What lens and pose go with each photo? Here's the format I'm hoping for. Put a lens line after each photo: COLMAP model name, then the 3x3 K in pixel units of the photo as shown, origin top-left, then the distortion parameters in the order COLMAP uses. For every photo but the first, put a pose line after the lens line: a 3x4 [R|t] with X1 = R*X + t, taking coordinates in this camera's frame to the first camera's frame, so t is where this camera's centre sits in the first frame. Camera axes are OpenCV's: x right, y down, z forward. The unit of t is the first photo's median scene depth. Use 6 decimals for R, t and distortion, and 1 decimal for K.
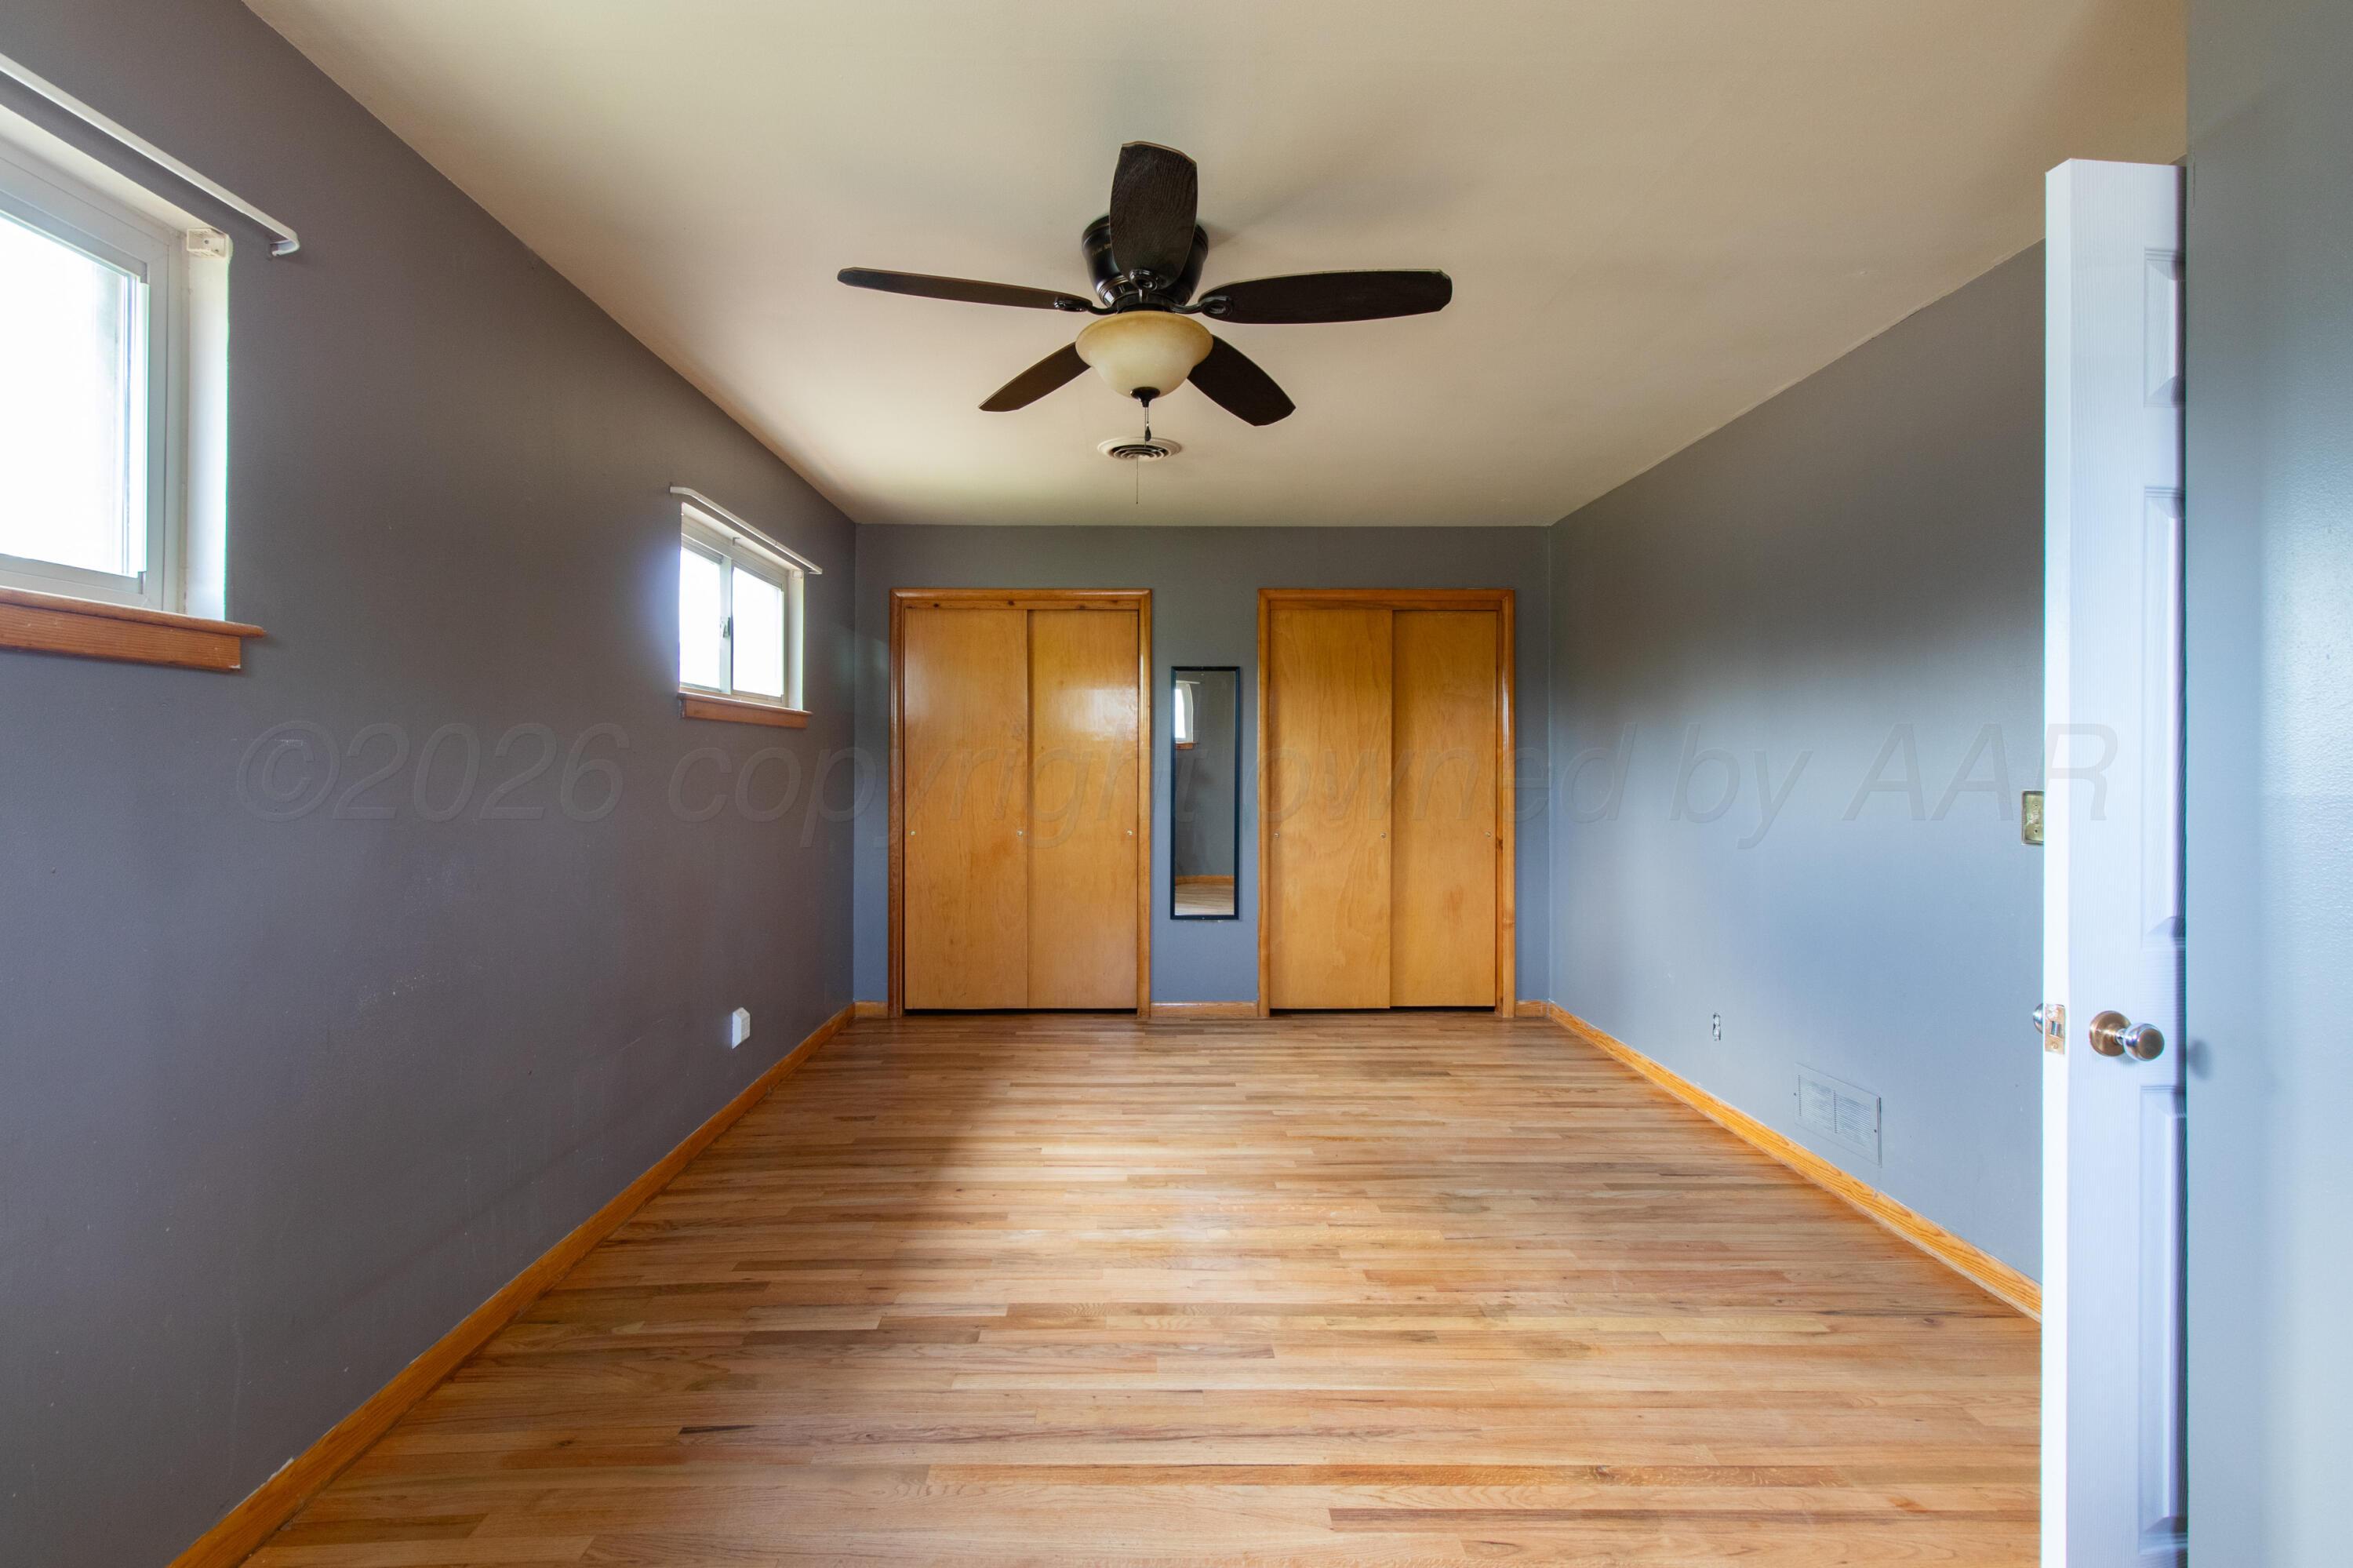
lens RADIAL K [[1107.3, 0, 1174.1], [0, 1107.3, 770.1], [0, 0, 1]] dist [-0.001236, 0.002757]
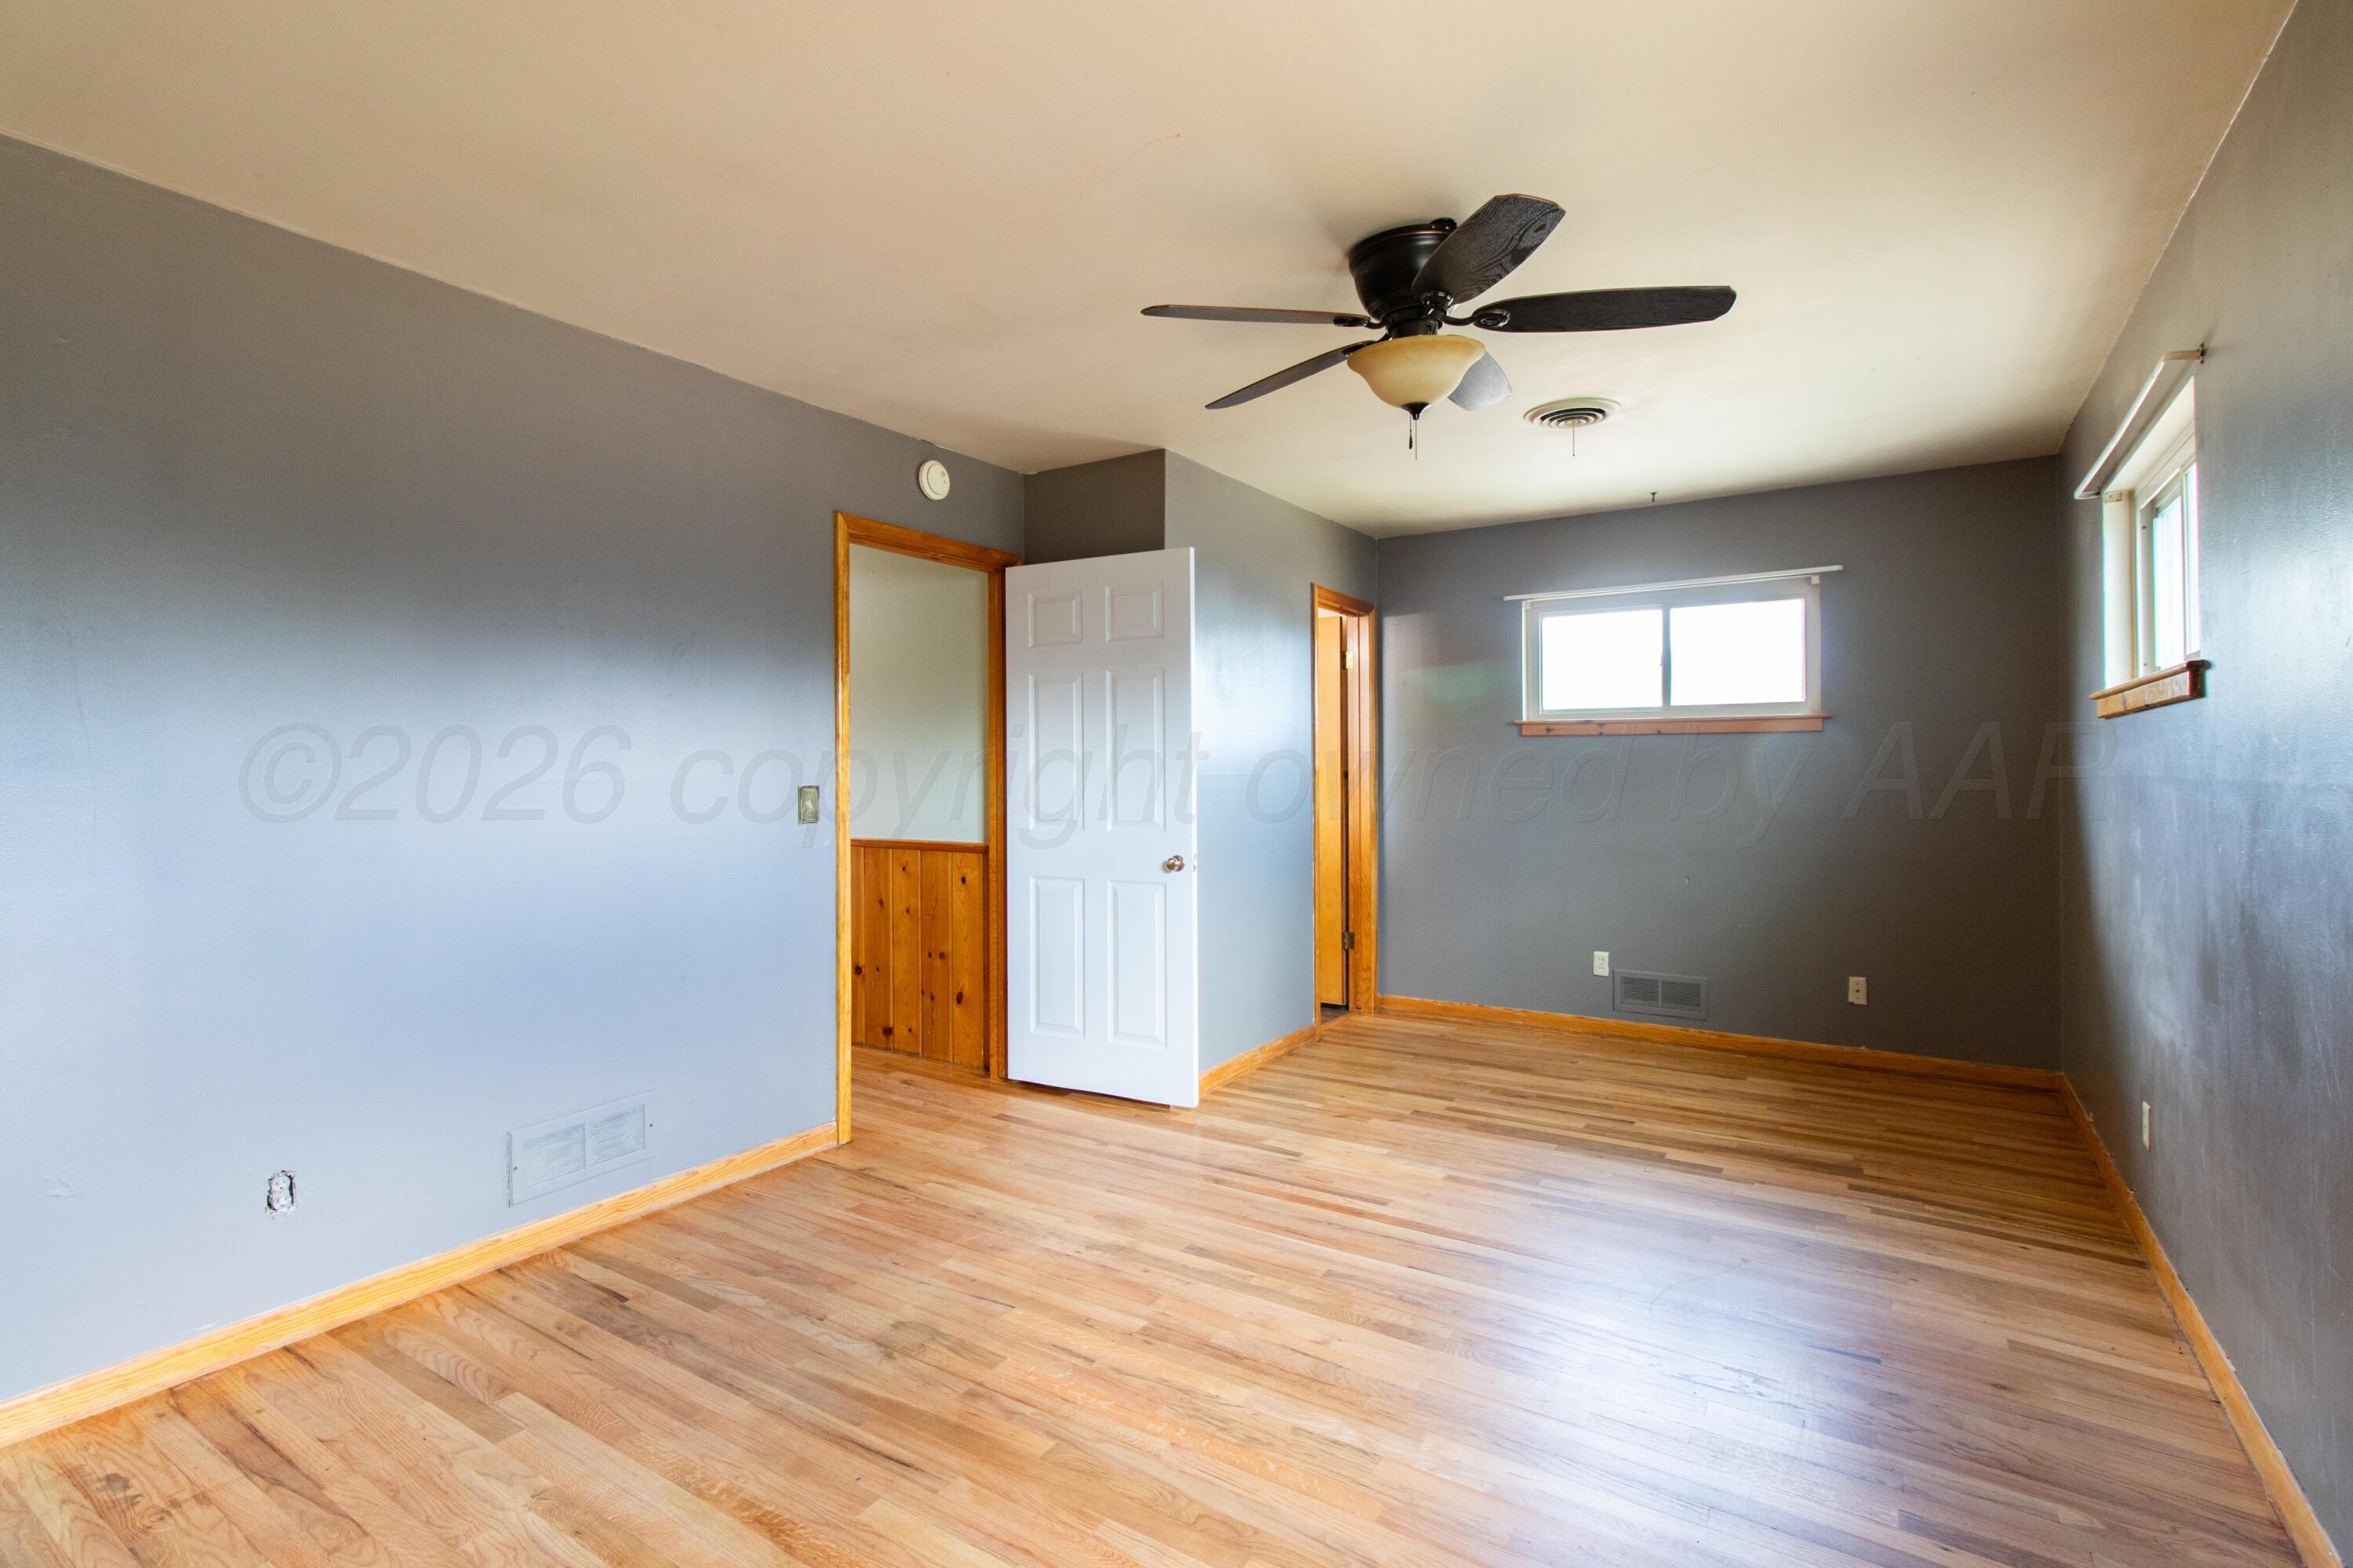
lens RADIAL K [[1107.3, 0, 1172.1], [0, 1107.3, 770.8], [0, 0, 1]] dist [-0.001236, 0.002757]
pose [[-0.825631, -0.001607, 0.564208, -0.359977], [0.002186, 0.999979, 0.006048, -0.002251], [-0.564206, 0.006226, -0.825610, 1.712752]]
